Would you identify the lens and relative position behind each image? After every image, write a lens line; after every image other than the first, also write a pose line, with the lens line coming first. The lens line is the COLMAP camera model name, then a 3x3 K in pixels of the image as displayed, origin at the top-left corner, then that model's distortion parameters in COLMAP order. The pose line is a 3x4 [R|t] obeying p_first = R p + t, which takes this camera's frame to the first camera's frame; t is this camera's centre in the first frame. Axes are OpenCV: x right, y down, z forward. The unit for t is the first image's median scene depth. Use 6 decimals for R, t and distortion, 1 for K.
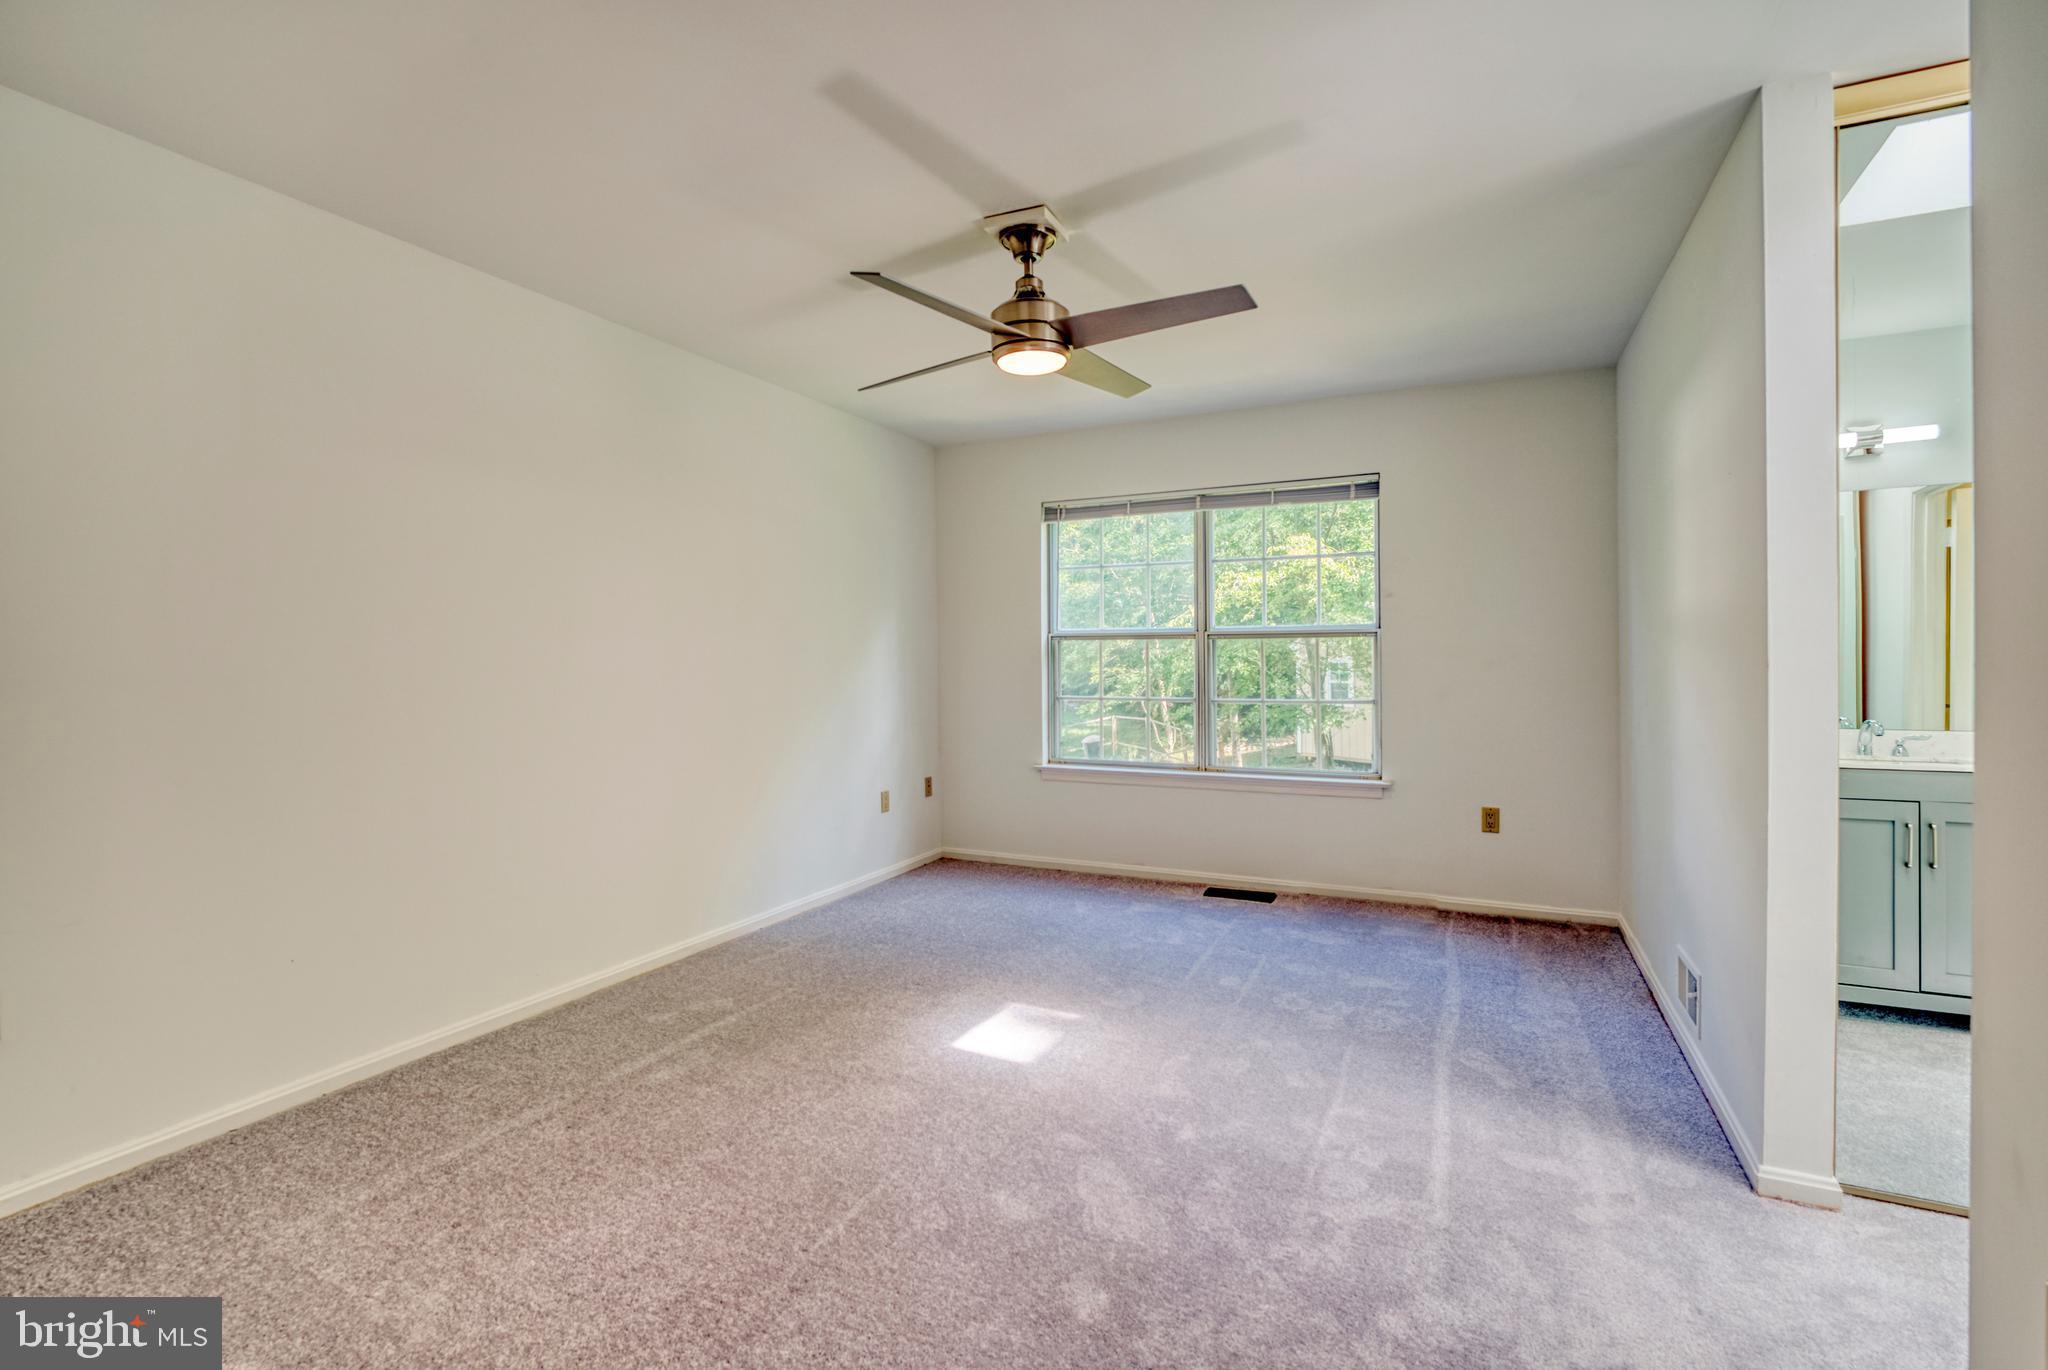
lens RADIAL K [[921.4, 0, 1017.1], [0, 921.4, 667.6], [0, 0, 1]] dist [-0.018370, 0.001088]
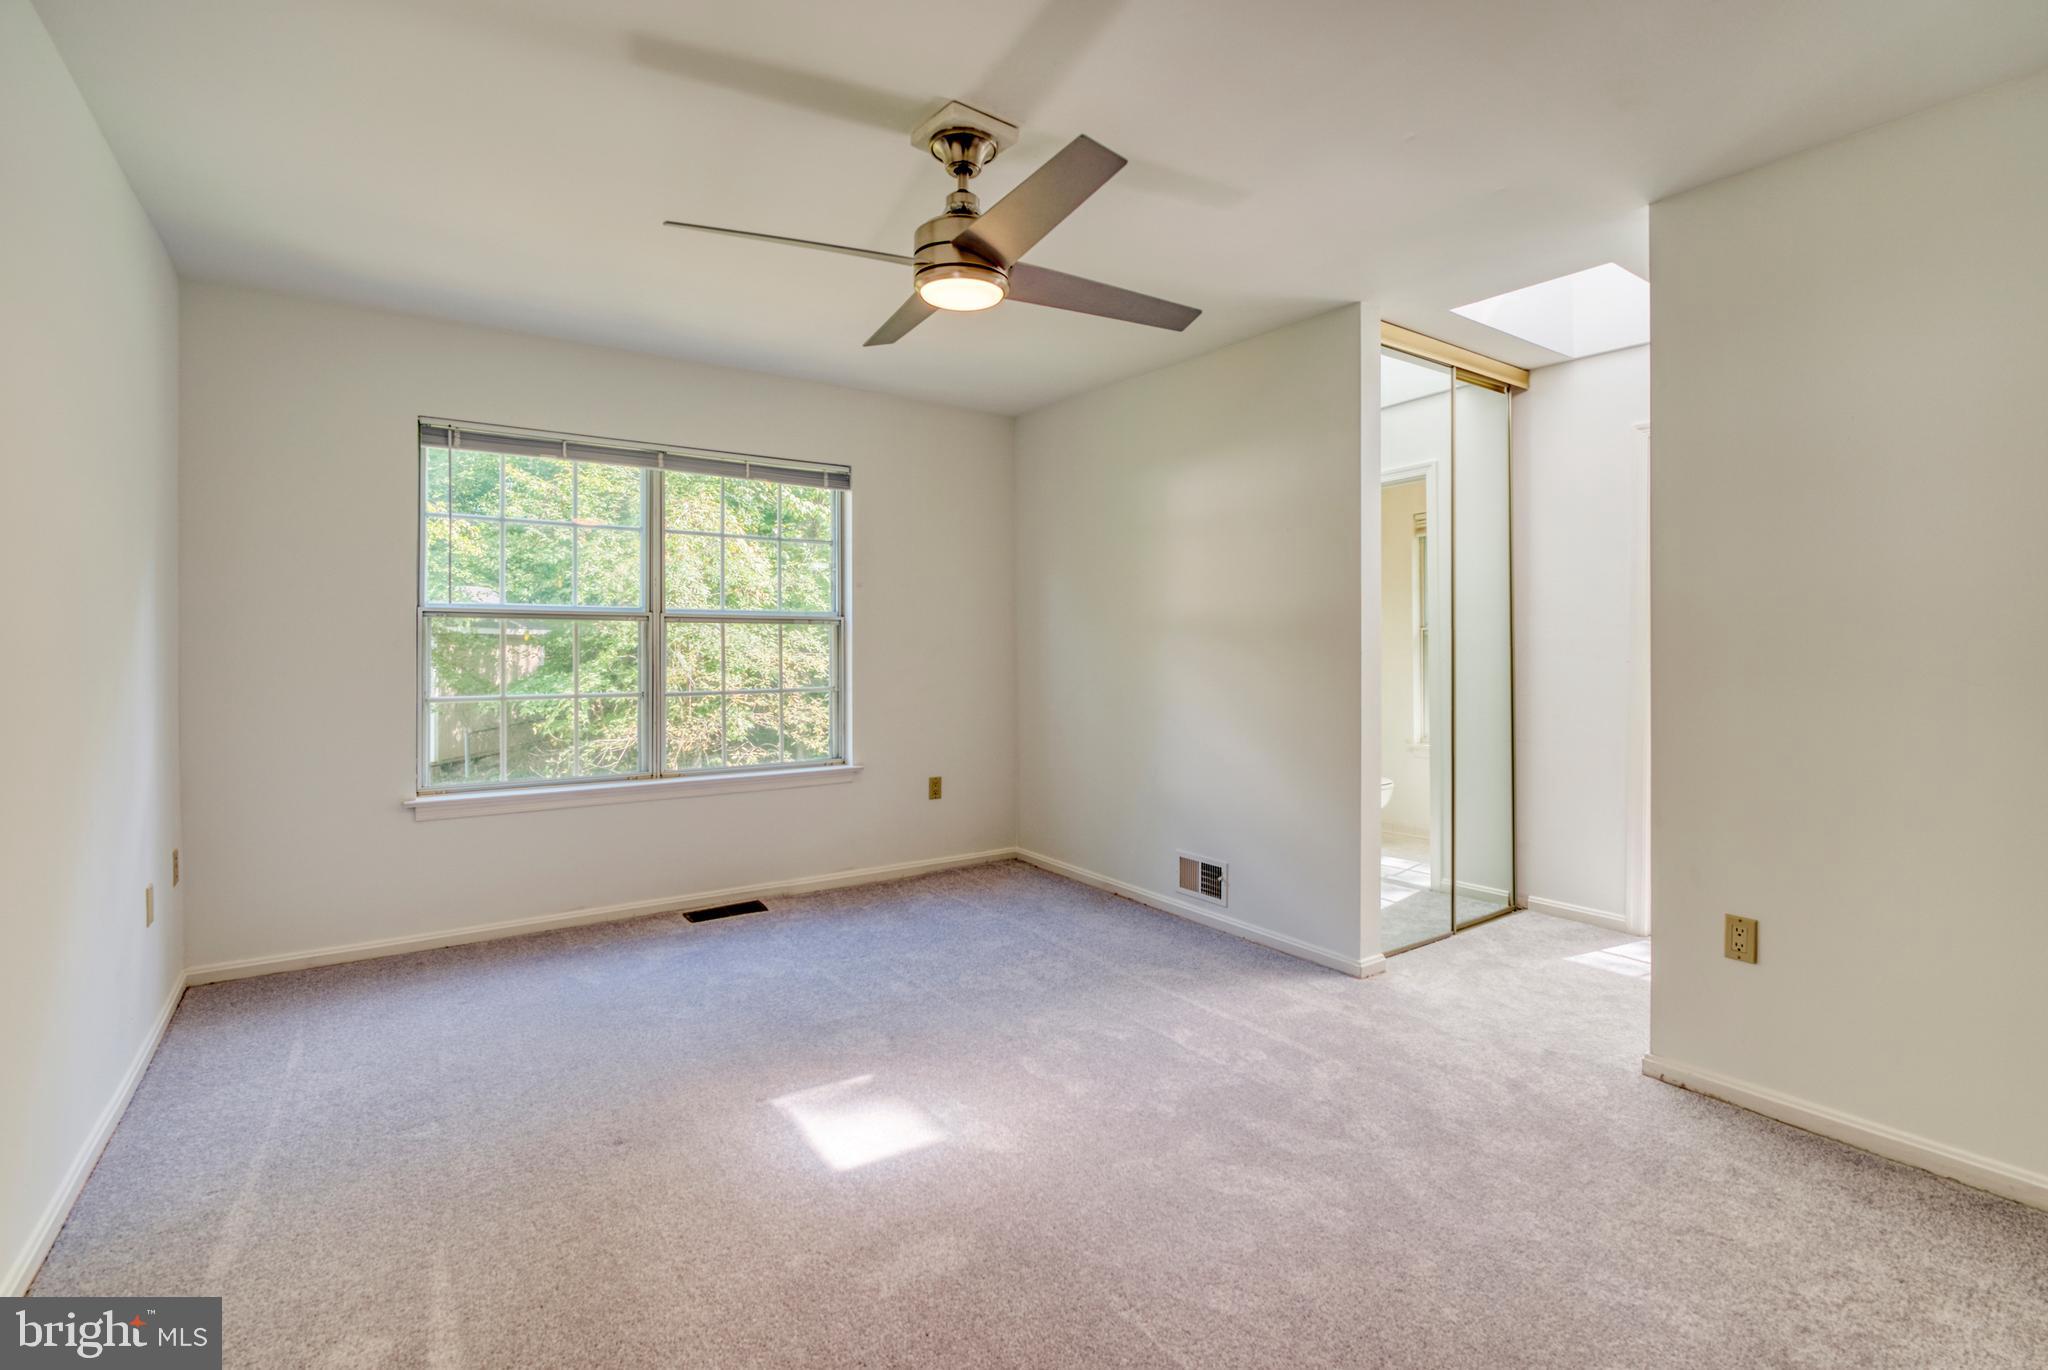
lens RADIAL K [[921.4, 0, 1026.5], [0, 921.4, 647.7], [0, 0, 1]] dist [-0.018370, 0.001088]
pose [[0.476391, 0.002624, 0.879230, -0.586168], [0.000357, 0.999995, -0.003177, -0.007116], [-0.879233, 0.001827, 0.476388, 0.466901]]
